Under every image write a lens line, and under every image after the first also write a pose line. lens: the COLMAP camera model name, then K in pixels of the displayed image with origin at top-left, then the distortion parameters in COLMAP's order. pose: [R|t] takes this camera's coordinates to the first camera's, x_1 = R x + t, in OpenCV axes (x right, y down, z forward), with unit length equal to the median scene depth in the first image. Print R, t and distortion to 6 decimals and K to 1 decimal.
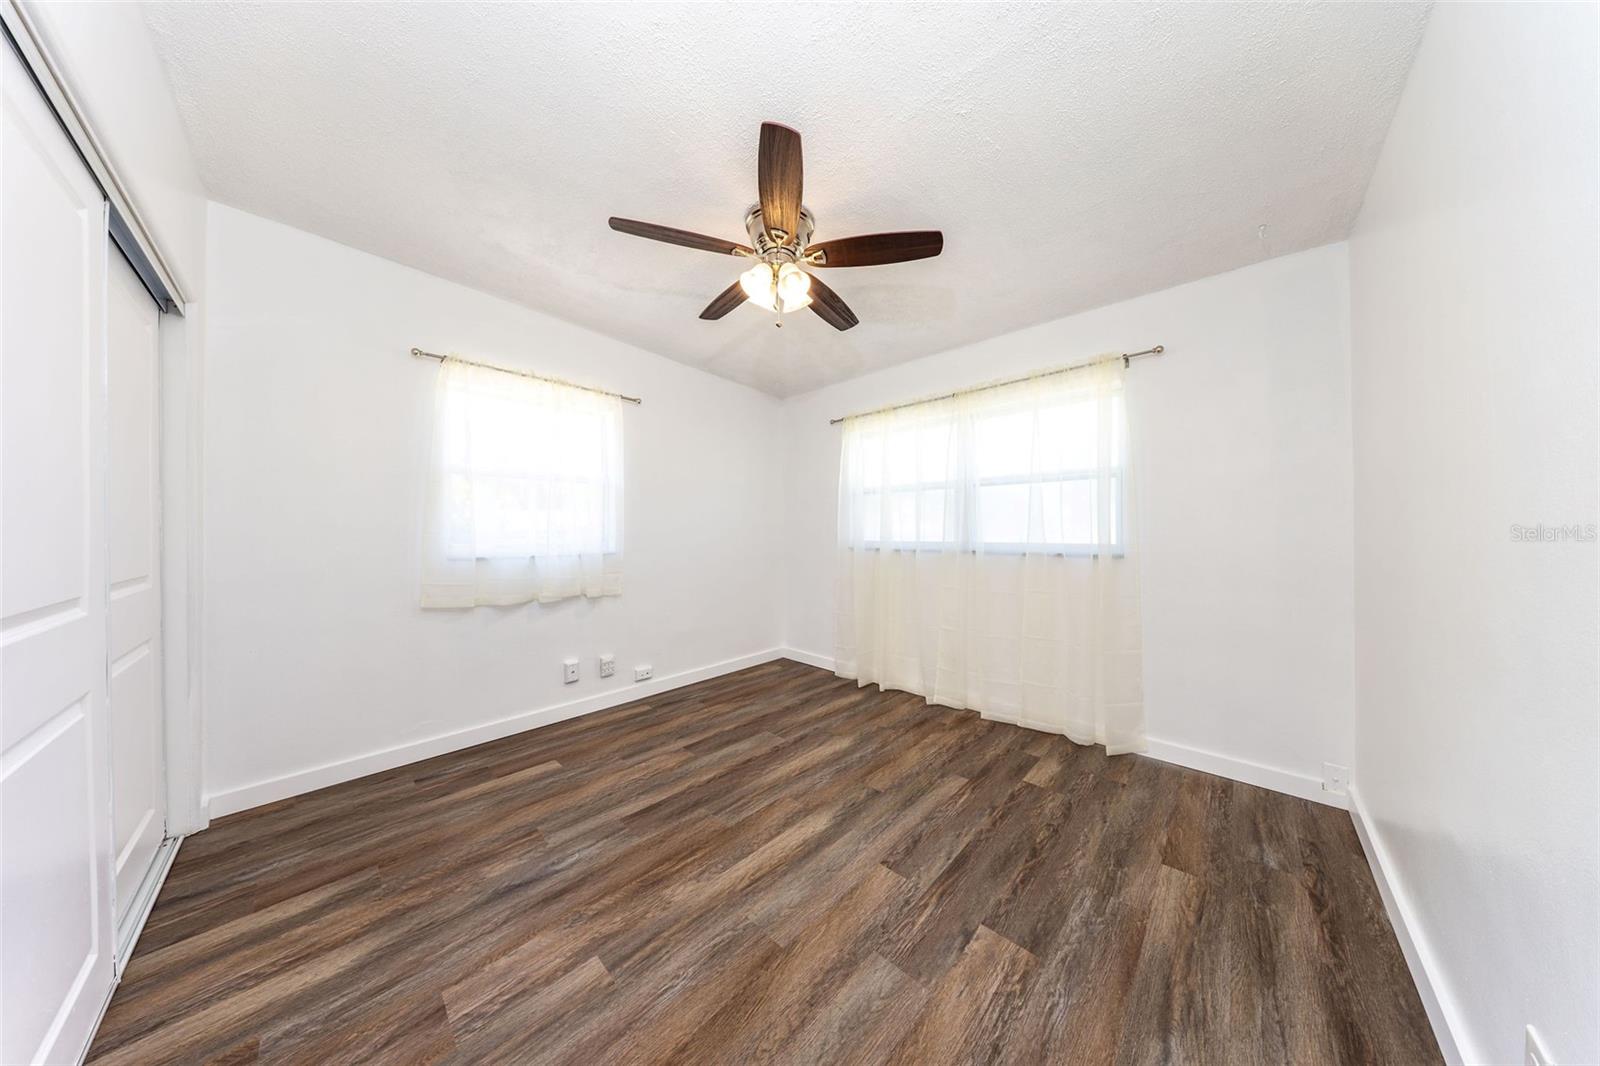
lens RADIAL K [[461.7, 0, 804.4], [0, 461.7, 533.0], [0, 0, 1]] dist [-0.000084, -0.000115]
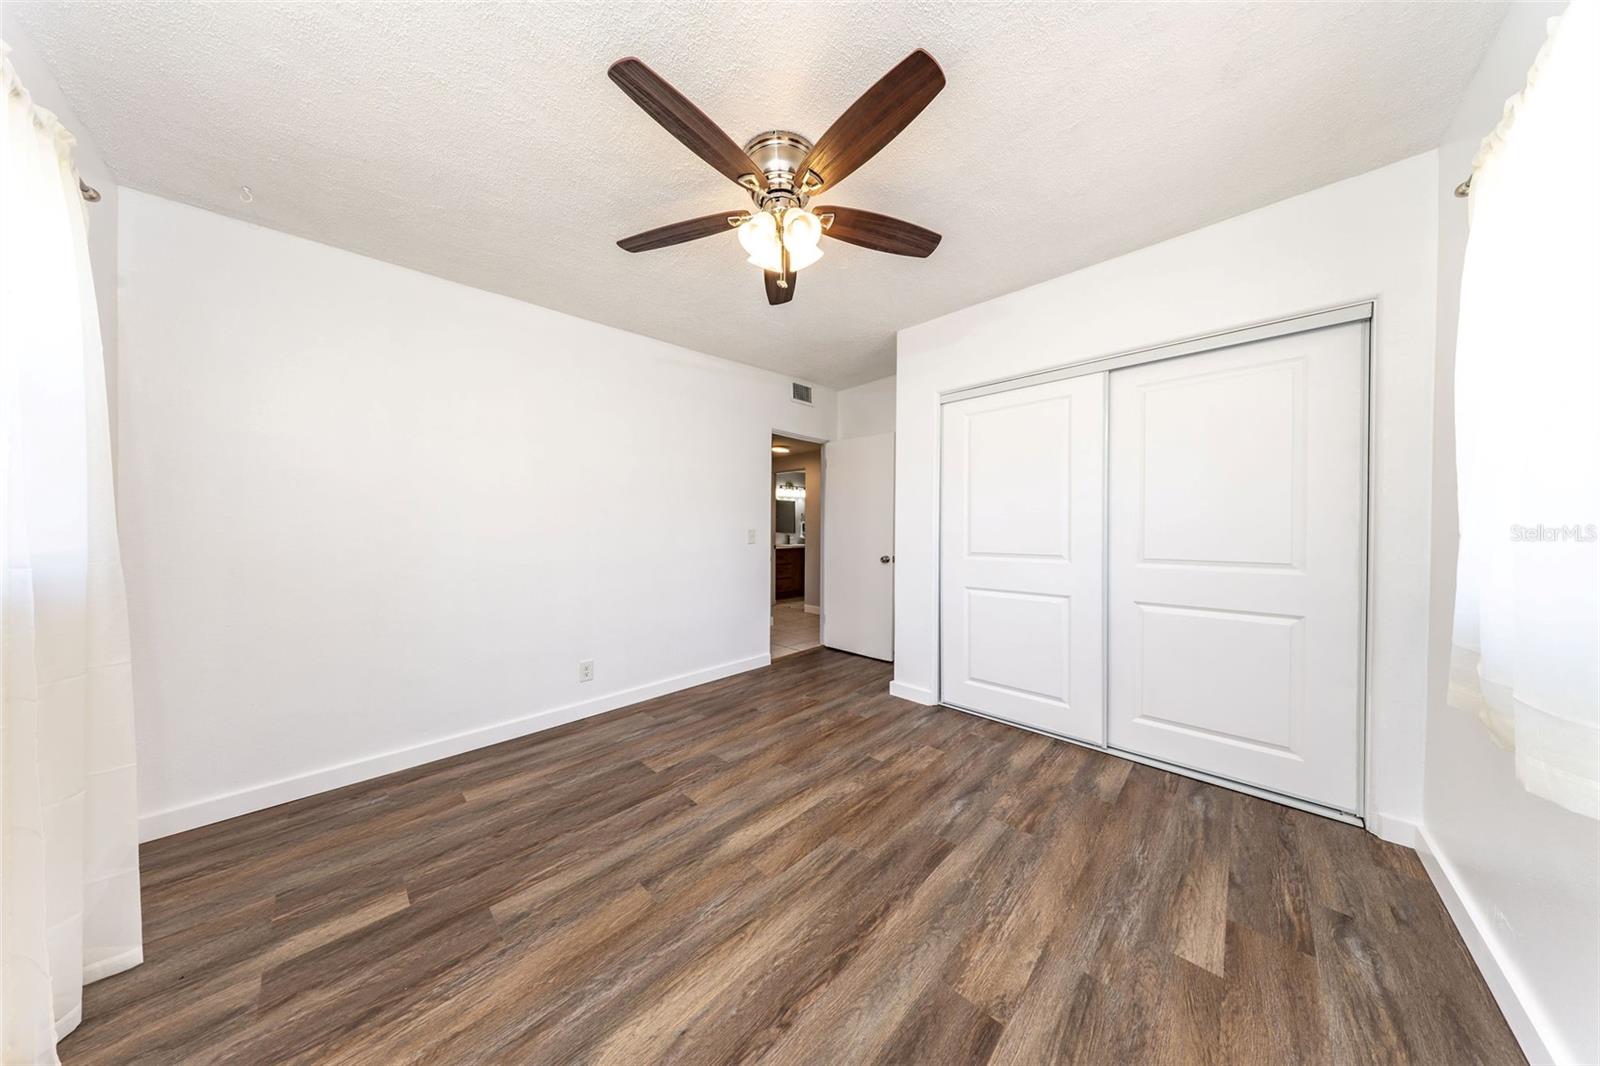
lens RADIAL K [[461.7, 0, 804.4], [0, 461.7, 533.0], [0, 0, 1]] dist [-0.000084, -0.000115]
pose [[-0.999944, 0.000025, 0.010542, -0.116152], [0.000092, 0.999980, 0.006391, 0.000826], [-0.010542, 0.006391, -0.999924, 1.995839]]
